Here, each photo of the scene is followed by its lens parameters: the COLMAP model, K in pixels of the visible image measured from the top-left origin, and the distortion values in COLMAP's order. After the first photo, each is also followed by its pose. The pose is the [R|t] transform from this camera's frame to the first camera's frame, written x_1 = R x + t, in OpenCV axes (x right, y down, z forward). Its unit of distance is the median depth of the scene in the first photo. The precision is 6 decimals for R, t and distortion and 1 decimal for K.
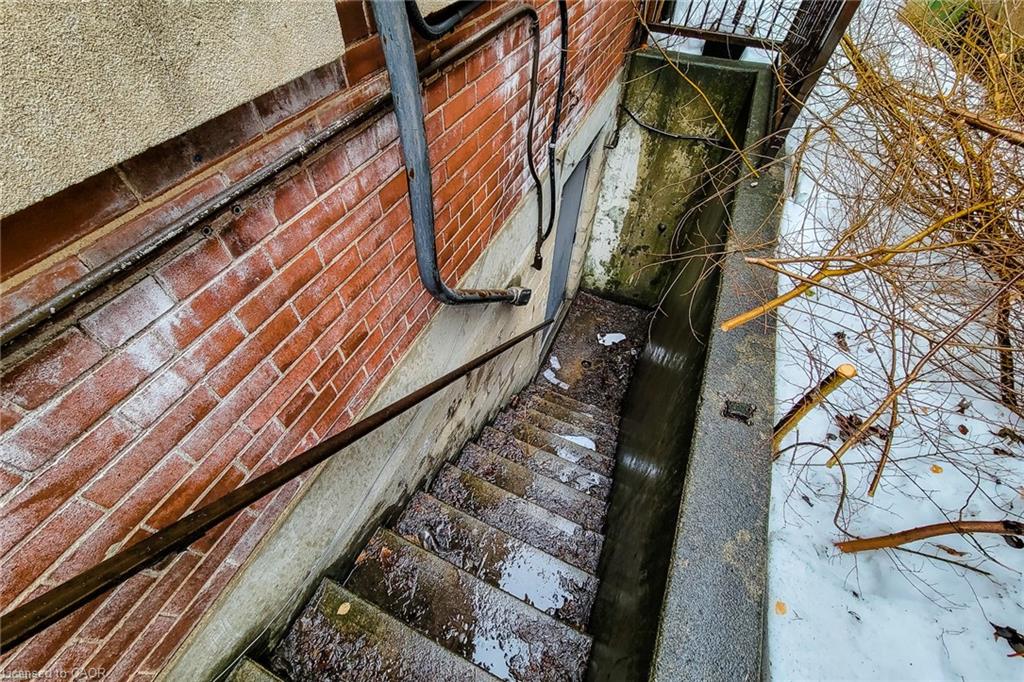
lens RADIAL K [[420.5, 0, 493.7], [0, 420.5, 342.5], [0, 0, 1]] dist [0.000899, 0.000059]
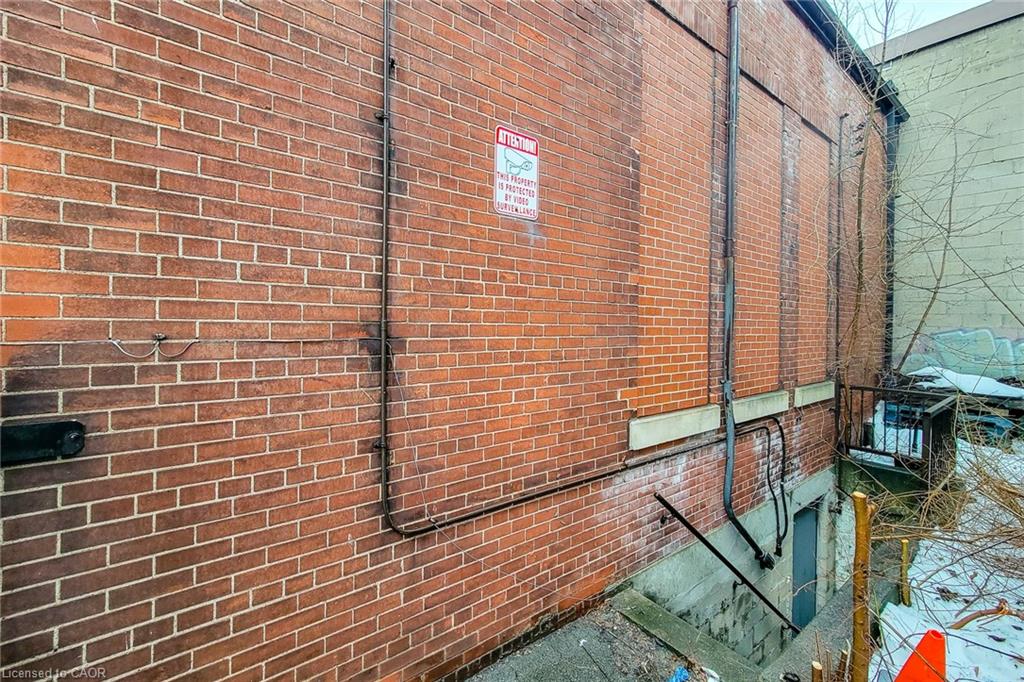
lens RADIAL K [[420.5, 0, 493.7], [0, 420.5, 342.5], [0, 0, 1]] dist [0.000899, 0.000059]
pose [[0.875494, 0.013434, -0.483041, -0.120955], [-0.373737, 0.652478, -0.659237, 1.072341], [0.306318, 0.757688, 0.576262, -1.254892]]
